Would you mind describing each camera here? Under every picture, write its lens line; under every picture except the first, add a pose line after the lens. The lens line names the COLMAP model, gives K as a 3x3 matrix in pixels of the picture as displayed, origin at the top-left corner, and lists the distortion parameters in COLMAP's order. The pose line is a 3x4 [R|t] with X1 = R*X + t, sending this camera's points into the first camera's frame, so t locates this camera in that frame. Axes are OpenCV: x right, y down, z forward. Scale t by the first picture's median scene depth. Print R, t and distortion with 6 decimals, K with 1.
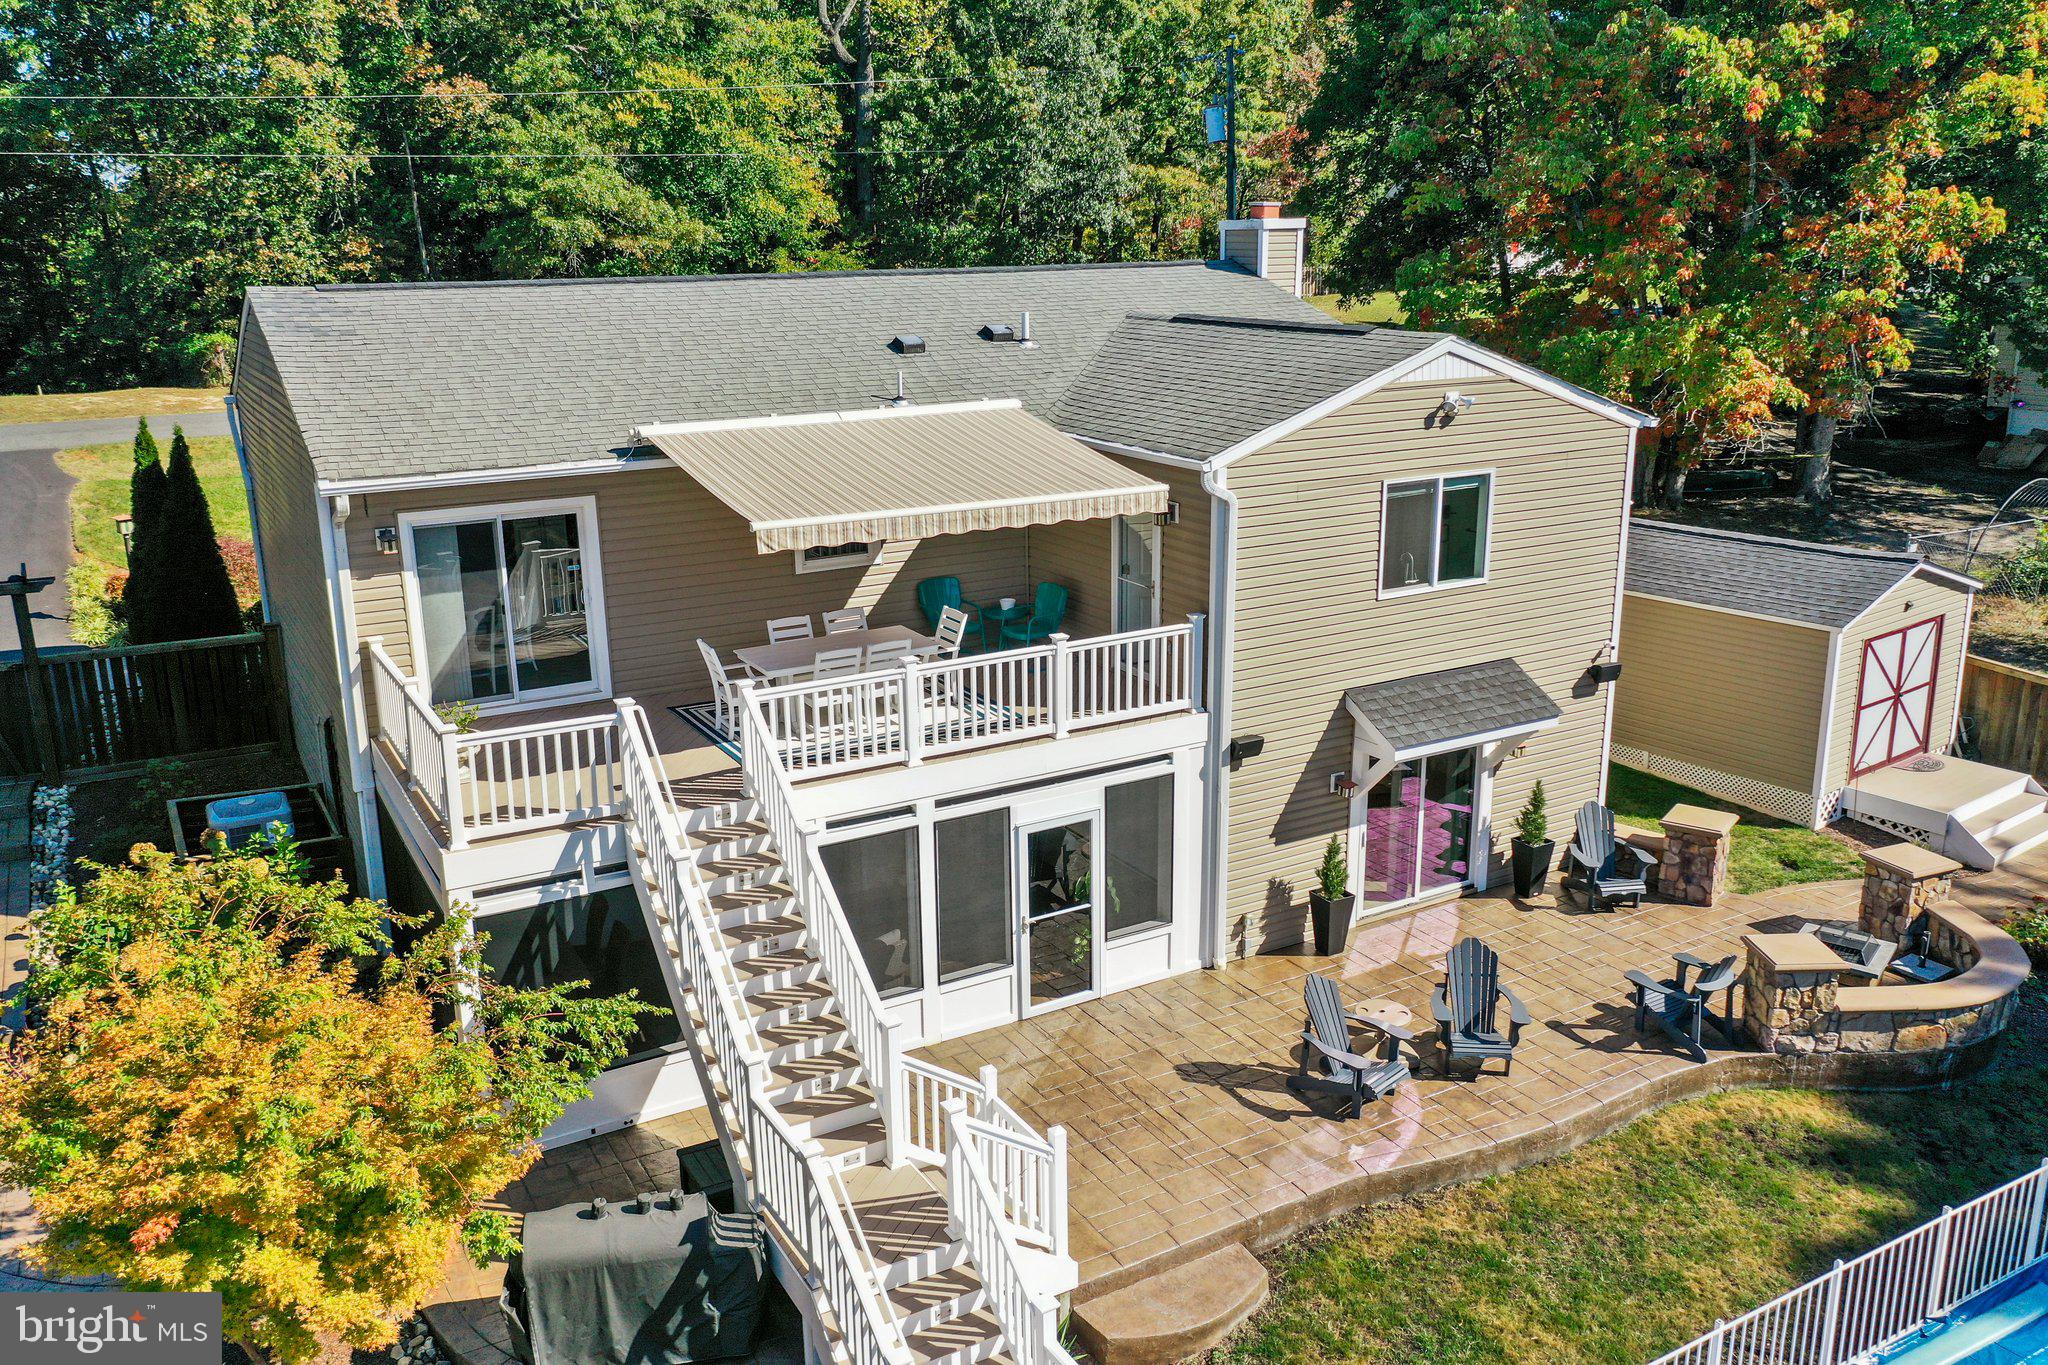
lens RADIAL K [[1625.5, 0, 1028.7], [0, 1625.5, 681.1], [0, 0, 1]] dist [-0.001297, 0.007314]
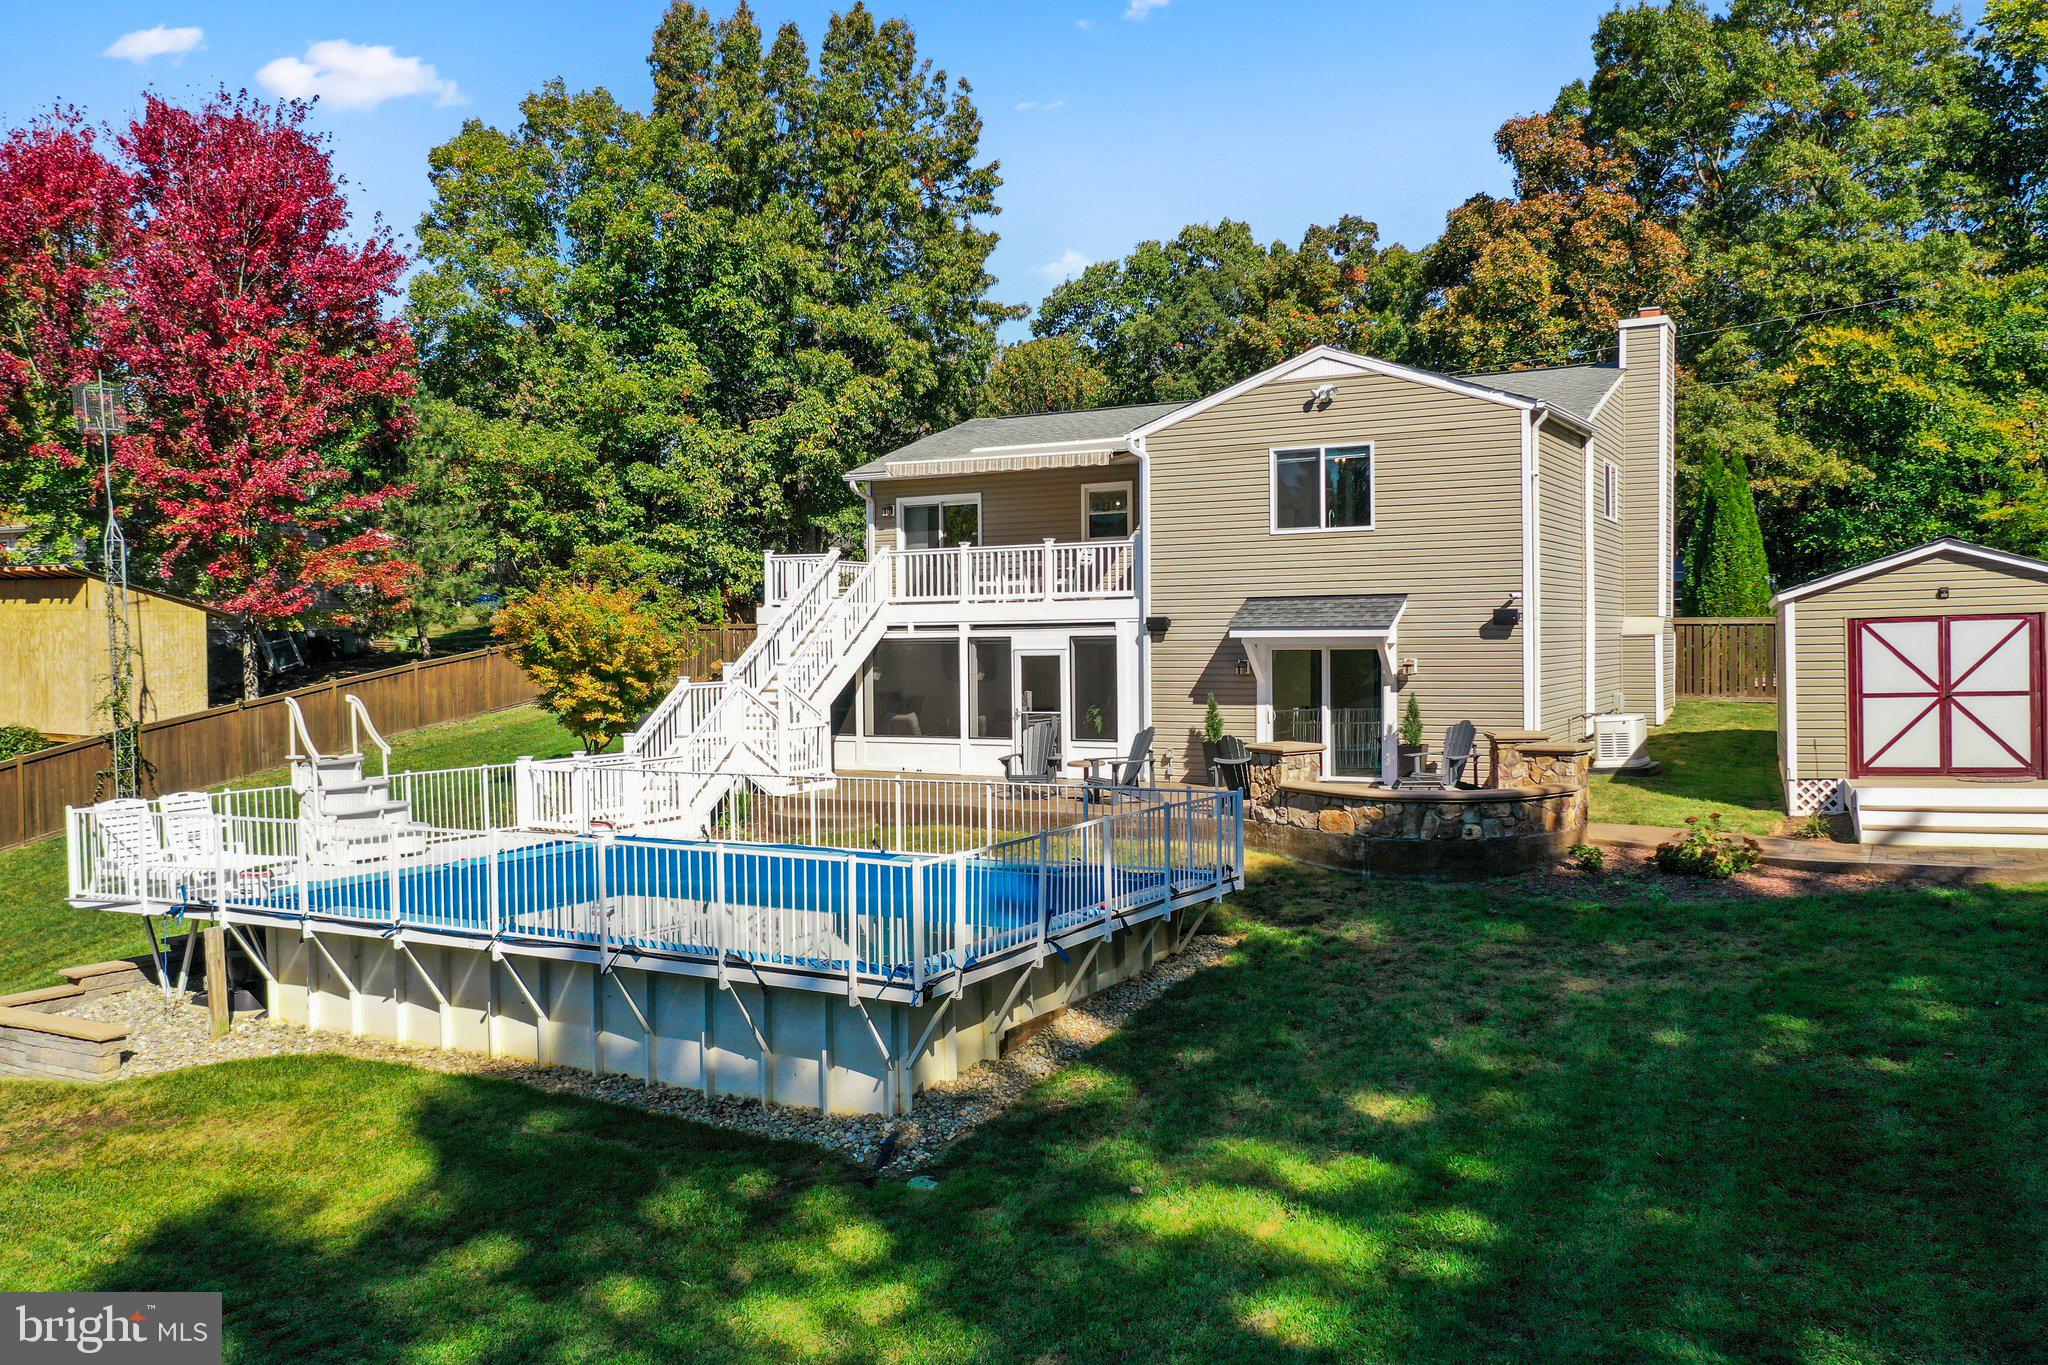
lens RADIAL K [[1633.5, 0, 1025.0], [0, 1633.5, 688.7], [0, 0, 1]] dist [-0.000148, 0.007226]
pose [[0.511024, 0.032791, -0.858941, 1.220358], [-0.228391, 0.968533, -0.098905, 0.245964], [0.828669, 0.246717, 0.502433, 0.139854]]
